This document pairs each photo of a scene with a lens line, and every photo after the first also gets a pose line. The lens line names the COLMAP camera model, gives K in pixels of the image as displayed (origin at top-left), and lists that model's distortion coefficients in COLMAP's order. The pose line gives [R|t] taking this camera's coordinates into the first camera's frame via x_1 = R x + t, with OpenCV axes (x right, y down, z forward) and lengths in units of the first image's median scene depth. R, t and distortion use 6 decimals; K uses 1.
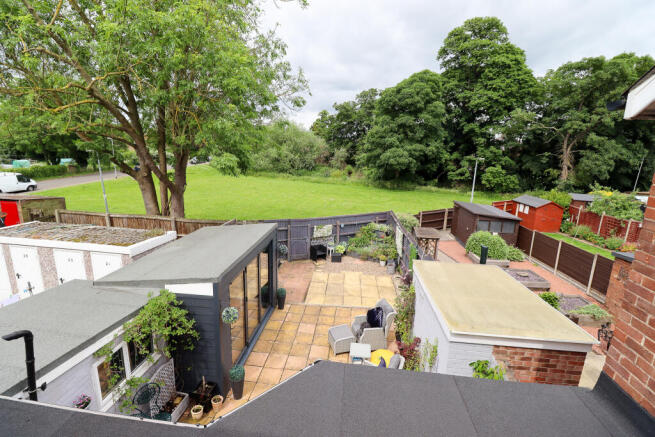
lens RADIAL K [[303.7, 0, 327.8], [0, 303.7, 217.2], [0, 0, 1]] dist [-0.018215, -0.001845]
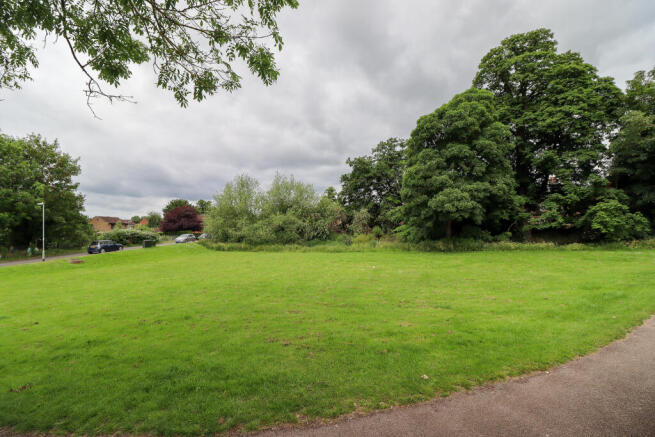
lens RADIAL K [[303.7, 0, 325.2], [0, 303.7, 215.6], [0, 0, 1]] dist [-0.018215, -0.001845]
pose [[0.996697, -0.076946, -0.025972, -0.044558], [0.067113, 0.960496, -0.270081, -0.002782], [0.045727, 0.267446, 0.962487, 0.336855]]
